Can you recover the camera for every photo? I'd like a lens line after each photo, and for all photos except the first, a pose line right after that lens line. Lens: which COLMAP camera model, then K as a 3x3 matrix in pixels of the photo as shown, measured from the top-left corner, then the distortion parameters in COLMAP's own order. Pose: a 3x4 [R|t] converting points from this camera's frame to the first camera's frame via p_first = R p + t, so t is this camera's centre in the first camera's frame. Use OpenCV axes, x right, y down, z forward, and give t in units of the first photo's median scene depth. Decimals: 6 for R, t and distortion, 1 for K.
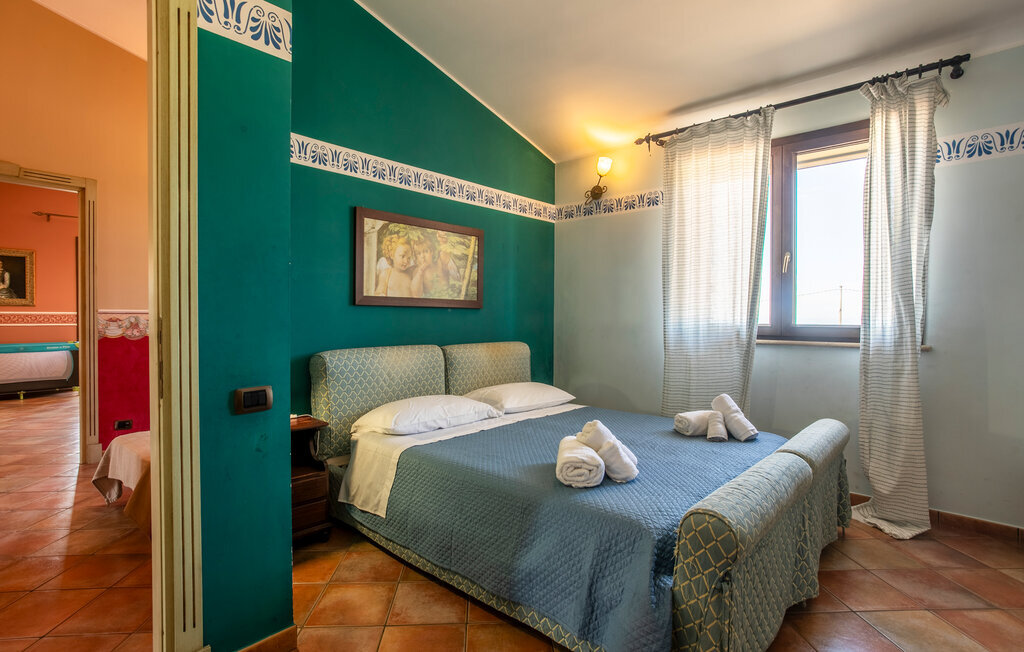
lens RADIAL K [[495.1, 0, 514.3], [0, 495.1, 323.1], [0, 0, 1]] dist [-0.001996, 0.002638]
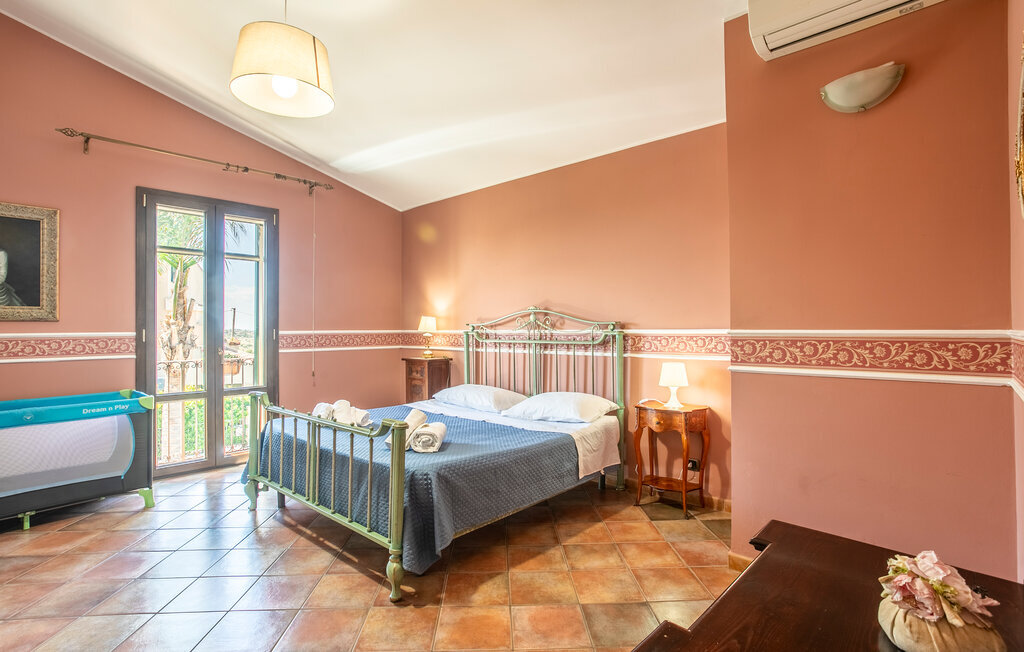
lens RADIAL K [[495.1, 0, 511.6], [0, 495.1, 330.3], [0, 0, 1]] dist [-0.001996, 0.002638]
pose [[0.999697, -0.002339, -0.024490, -0.322408], [0.001959, 0.999878, -0.015524, -0.010714], [0.024523, 0.015471, 0.999580, 0.331555]]
